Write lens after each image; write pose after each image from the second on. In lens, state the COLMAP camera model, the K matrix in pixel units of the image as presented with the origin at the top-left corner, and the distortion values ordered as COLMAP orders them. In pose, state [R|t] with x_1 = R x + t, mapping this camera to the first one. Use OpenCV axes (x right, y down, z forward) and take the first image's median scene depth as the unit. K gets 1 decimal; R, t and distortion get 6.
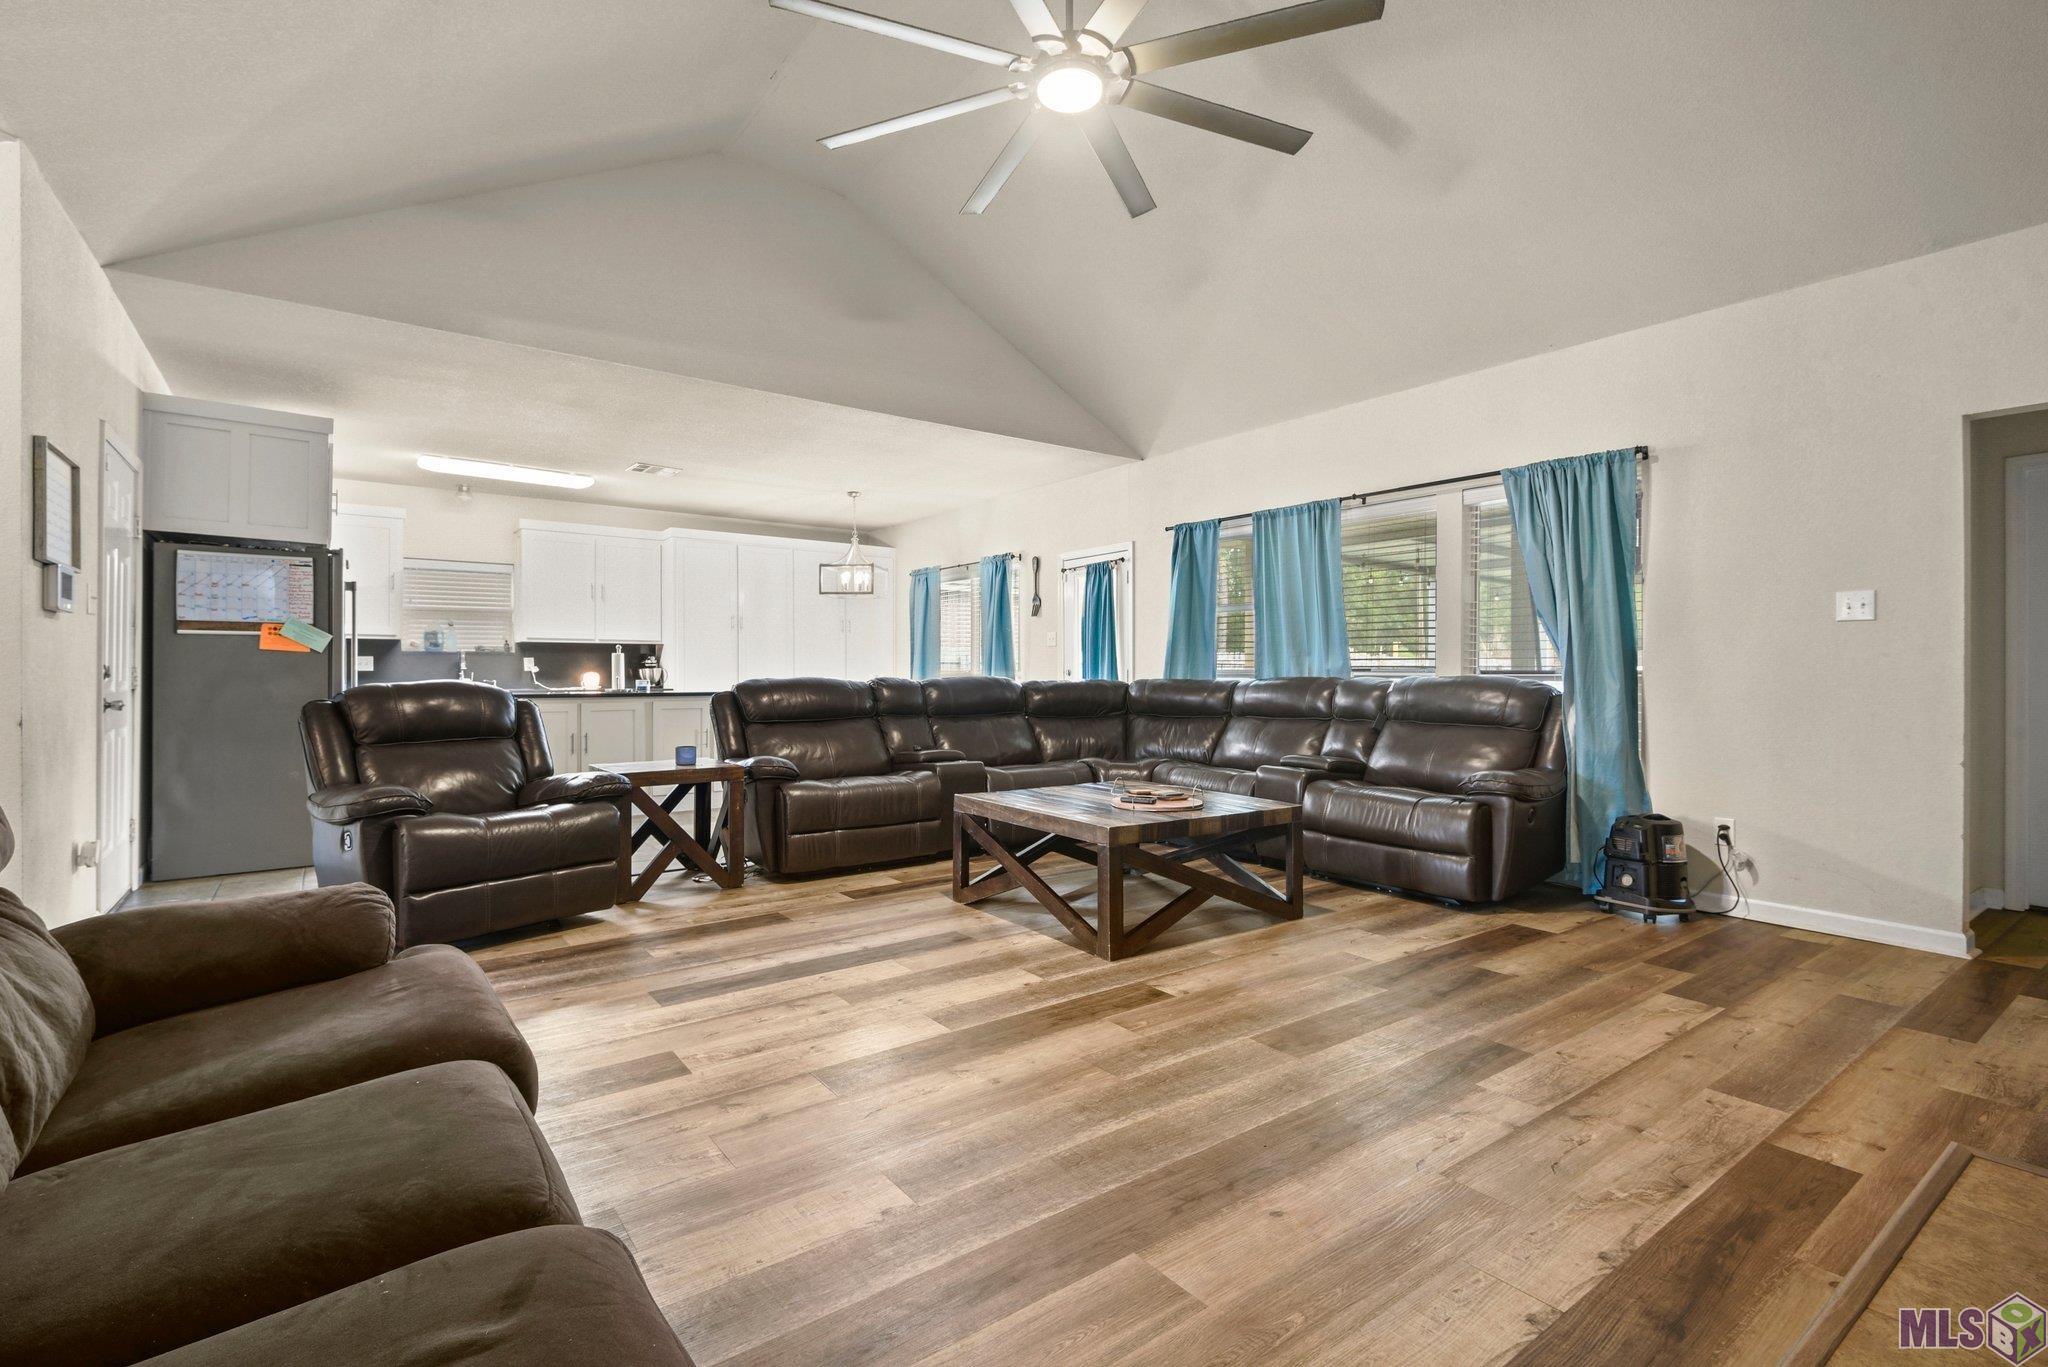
lens RADIAL K [[941.8, 0, 1016.6], [0, 941.8, 683.0], [0, 0, 1]] dist [0.013512, -0.004885]
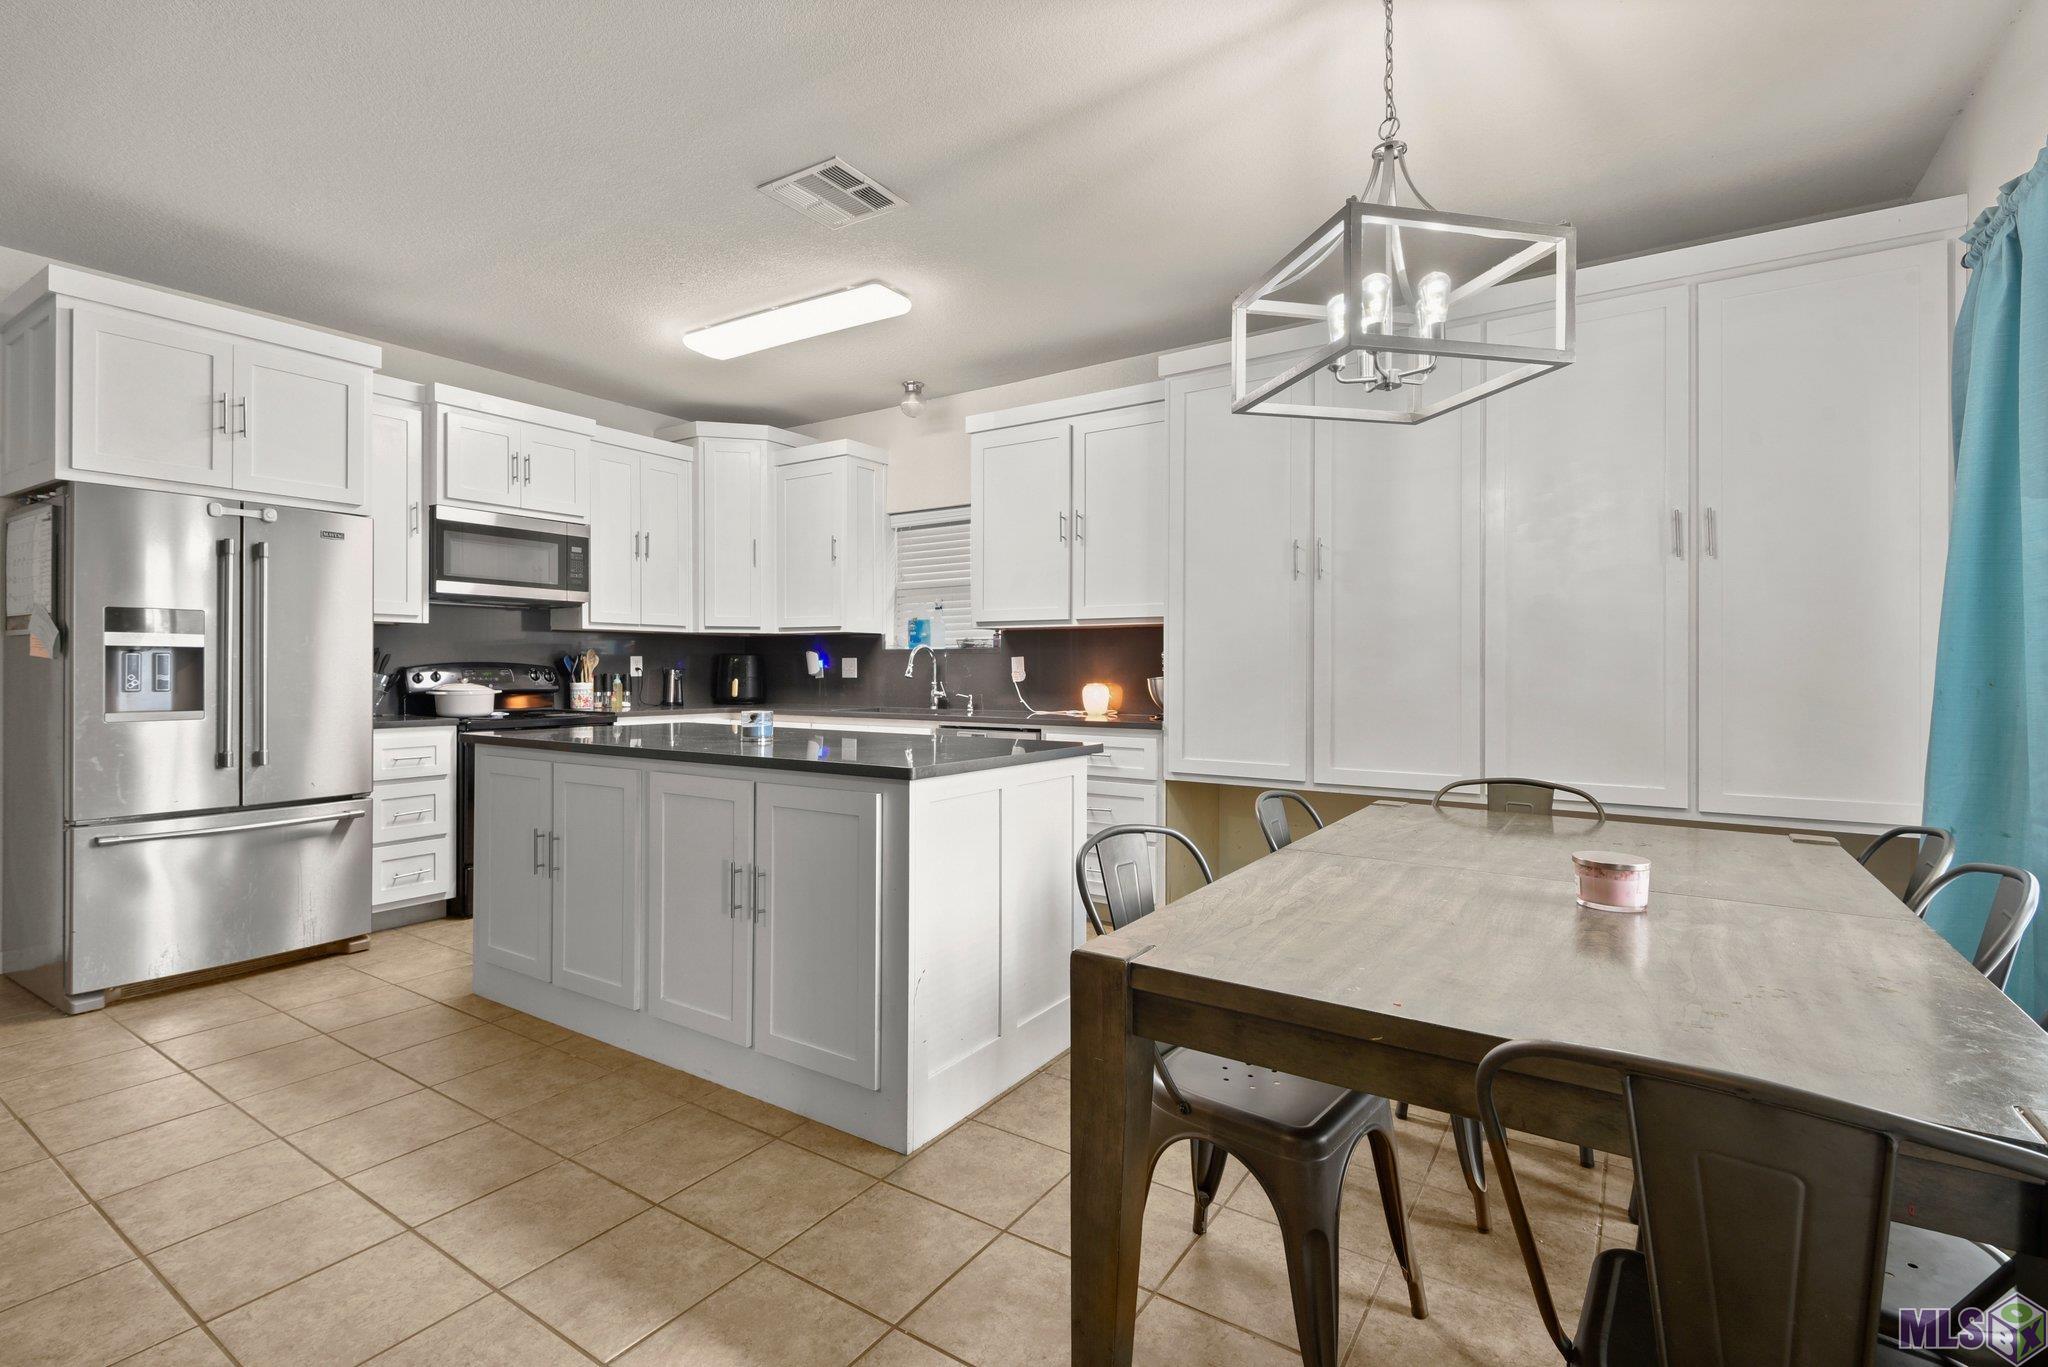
lens RADIAL K [[941.8, 0, 1025.1], [0, 941.8, 673.1], [0, 0, 1]] dist [0.013512, -0.004885]
pose [[0.348342, -0.001807, -0.937366, 0.072445], [-0.004650, 0.999983, -0.003655, -0.036340], [0.937356, 0.005632, 0.348328, 2.088173]]
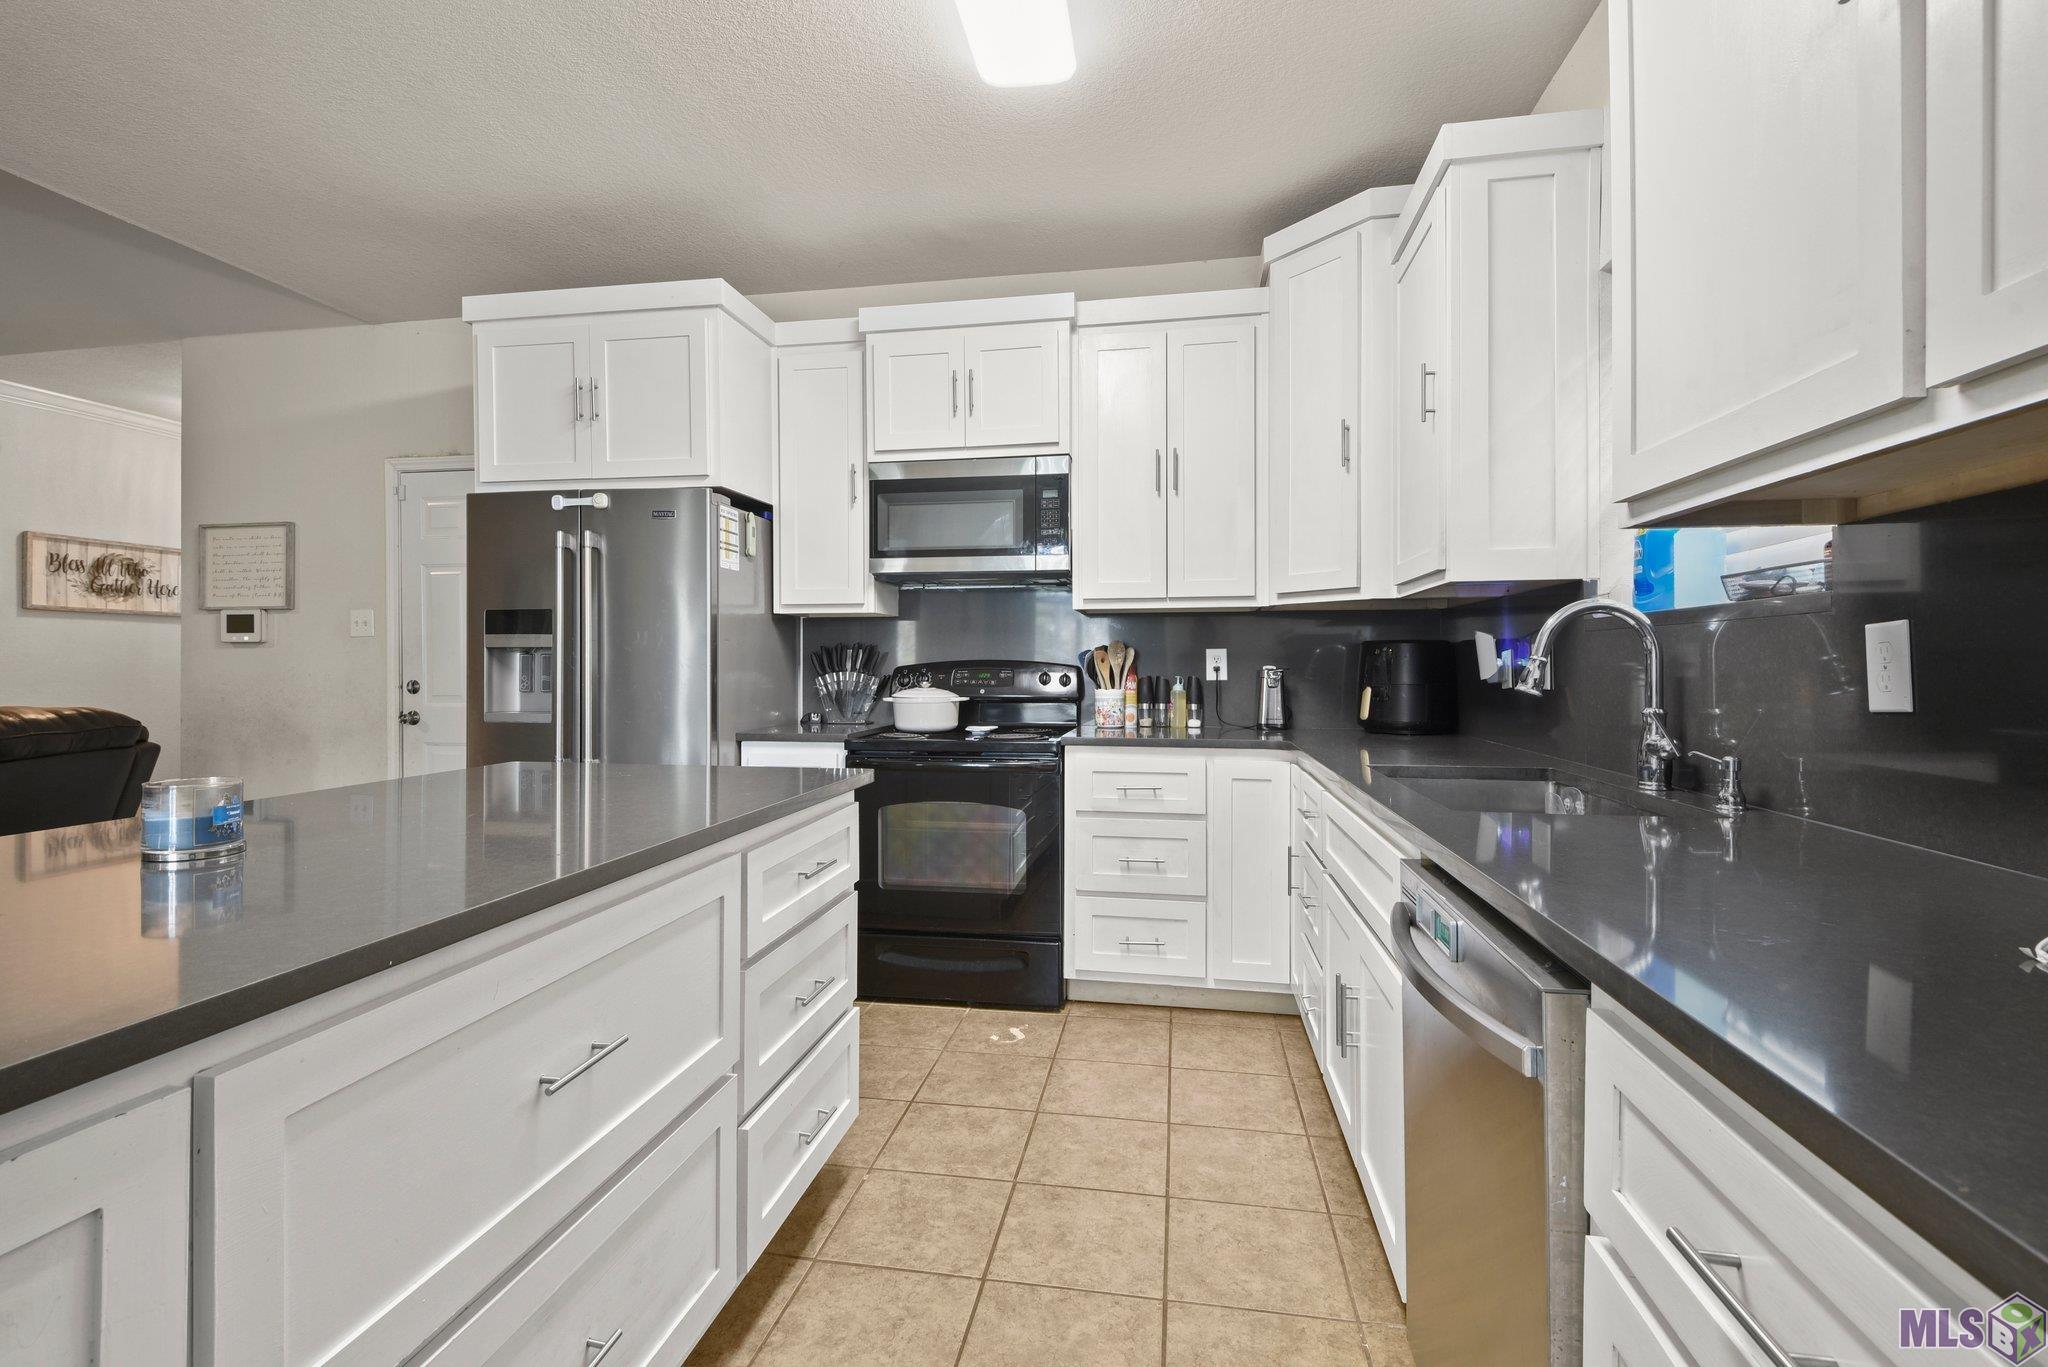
lens RADIAL K [[941.8, 0, 1016.6], [0, 941.8, 656.1], [0, 0, 1]] dist [0.013512, -0.004885]
pose [[-0.720477, -0.013438, -0.693349, -0.830201], [-0.008070, 0.999907, -0.010995, -0.047363], [0.693432, -0.002326, -0.720518, 2.634494]]
